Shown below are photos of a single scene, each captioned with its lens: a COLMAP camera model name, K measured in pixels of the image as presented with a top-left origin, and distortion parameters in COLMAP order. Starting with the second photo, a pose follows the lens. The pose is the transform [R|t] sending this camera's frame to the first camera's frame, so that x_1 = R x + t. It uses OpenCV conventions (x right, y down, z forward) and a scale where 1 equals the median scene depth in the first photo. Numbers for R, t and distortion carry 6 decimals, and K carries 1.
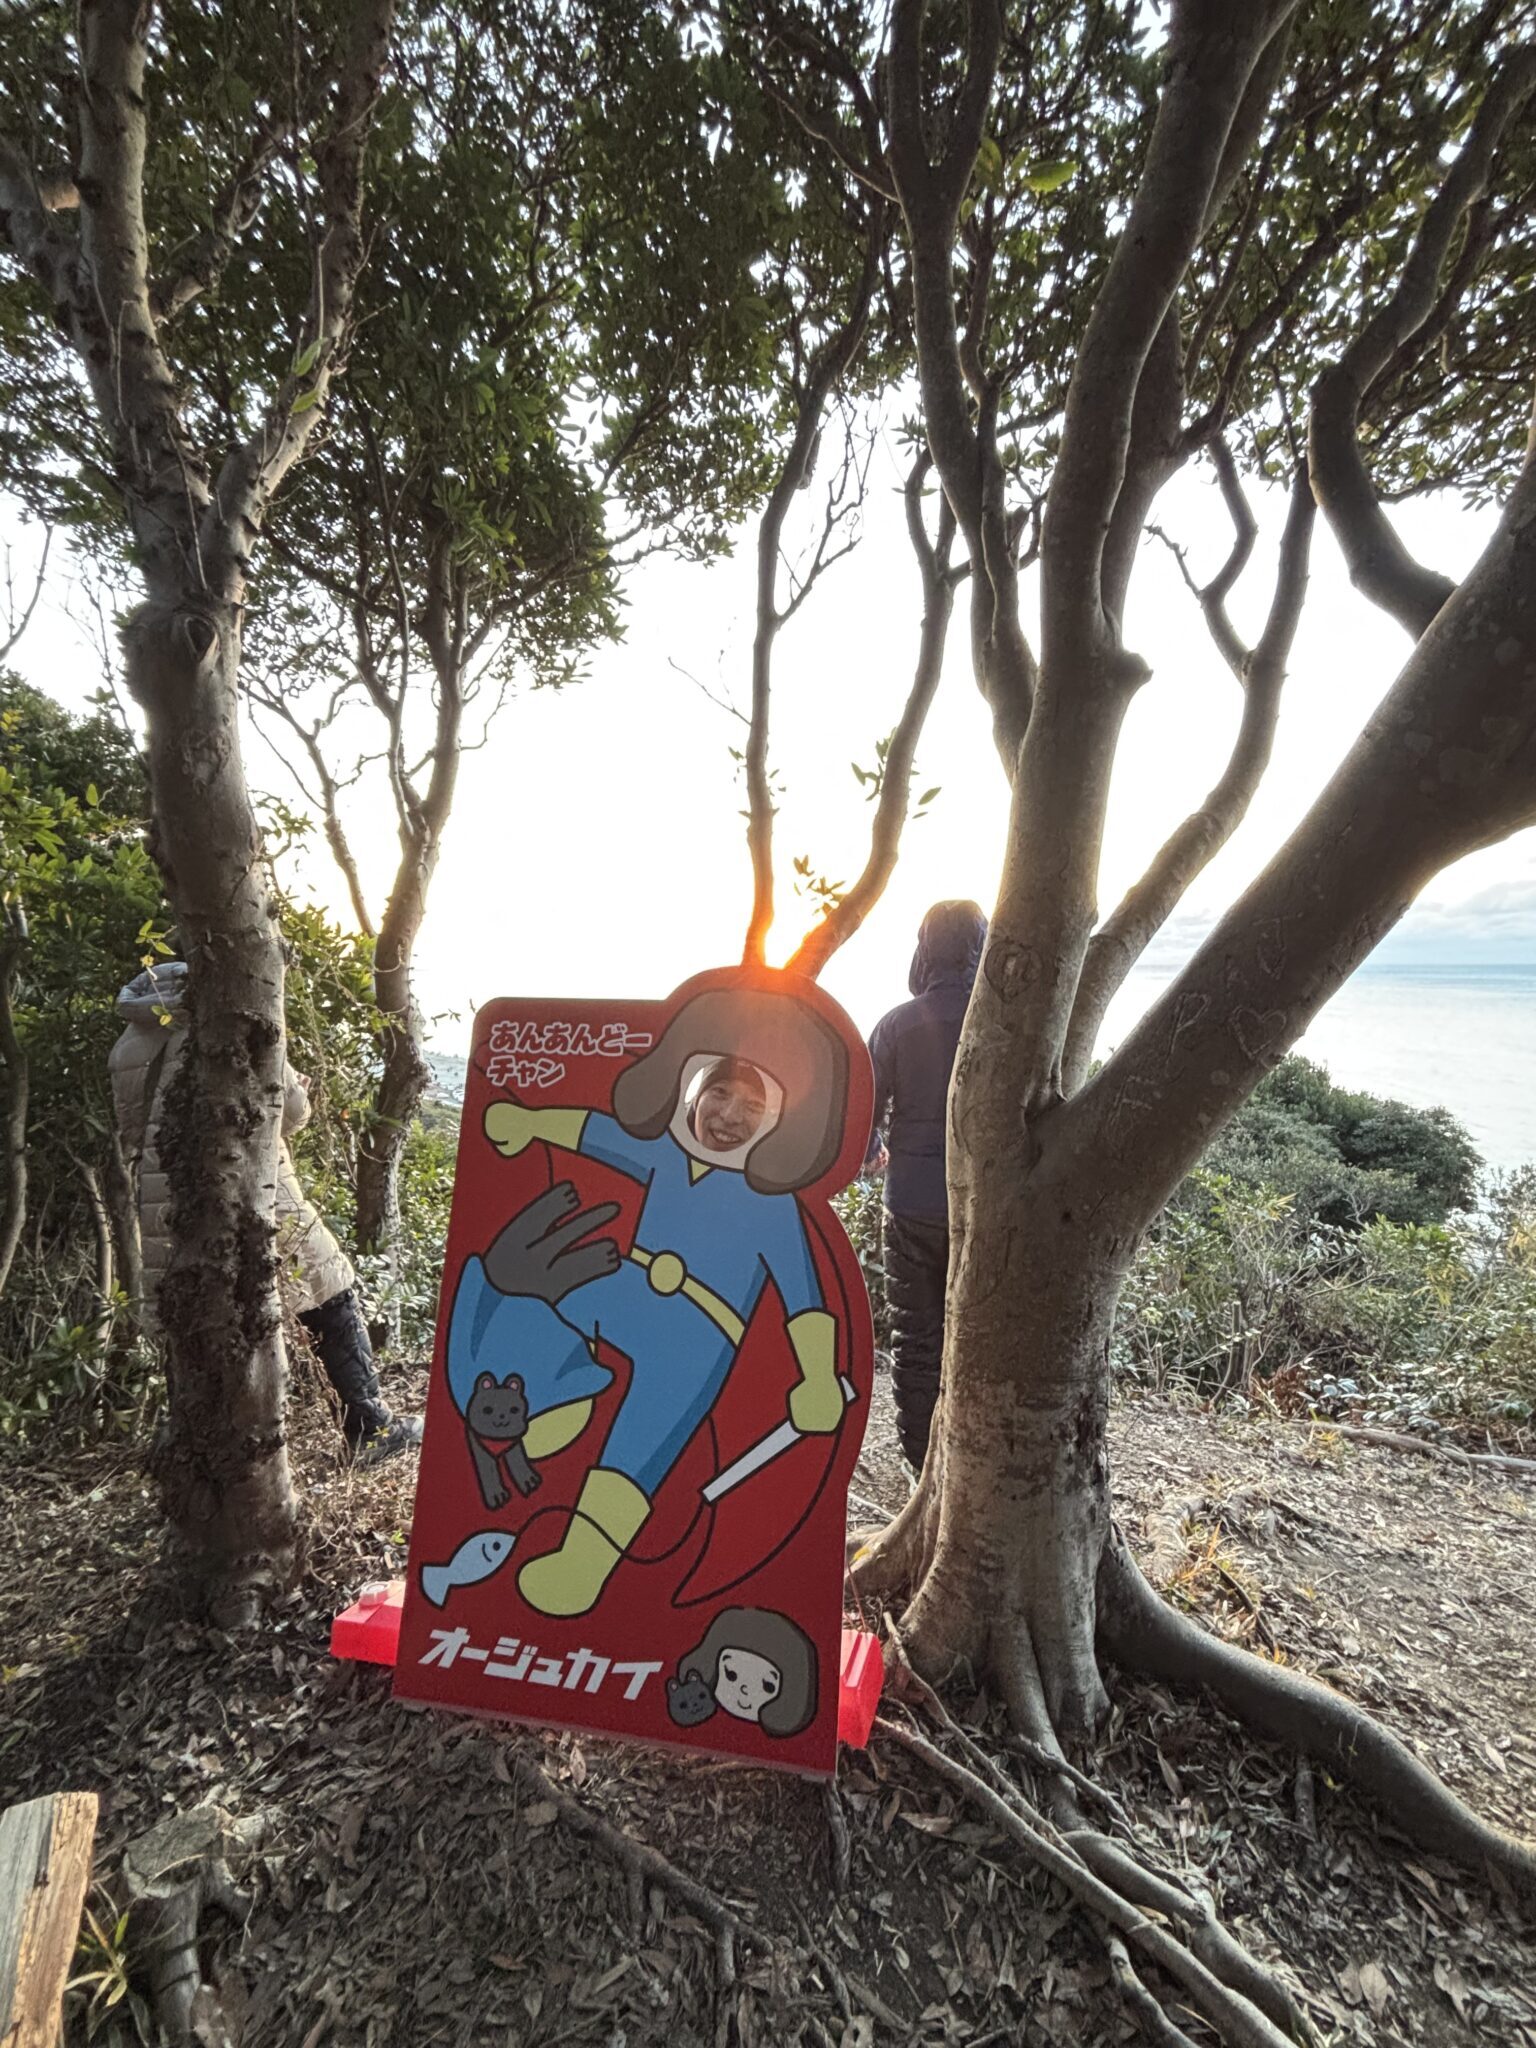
lens RADIAL K [[969.1, 0, 775.7], [0, 969.1, 1019.5], [0, 0, 1]] dist [0.004646, -0.000282]
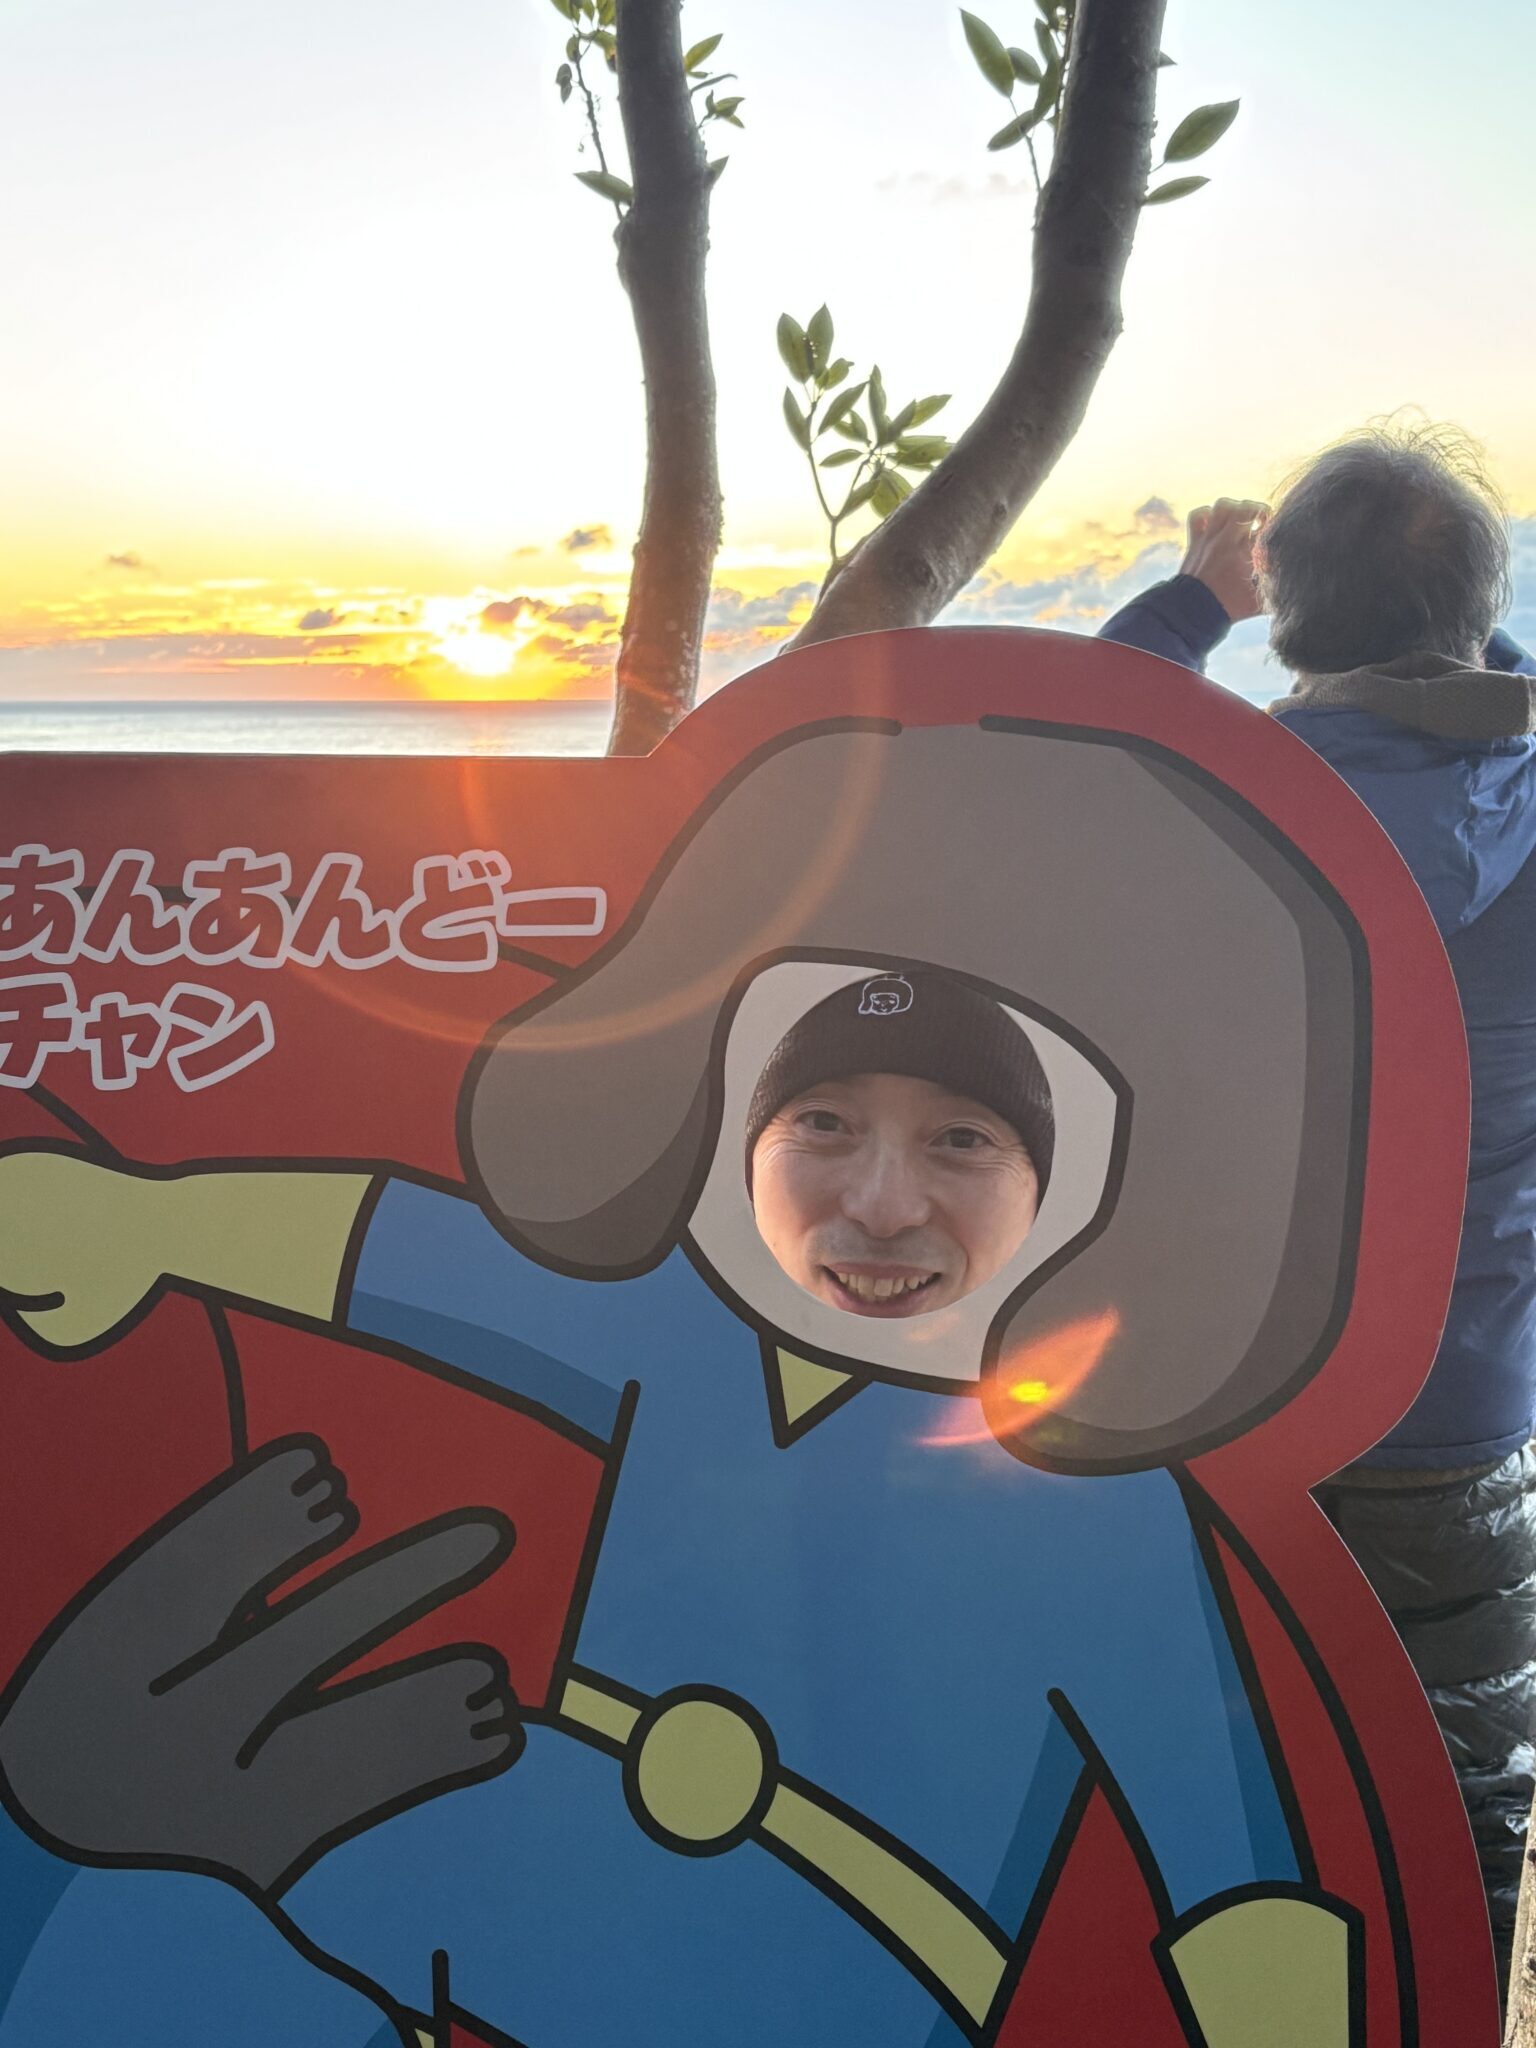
lens RADIAL K [[2598.8, 0, 777.0], [0, 2598.8, 1026.7], [0, 0, 1]] dist [0.043526, 0.000000]
pose [[0.993802, -0.015222, 0.110115, -0.169315], [0.007209, 0.997320, 0.072803, 0.000904], [-0.110928, -0.071558, 0.991249, 0.287793]]
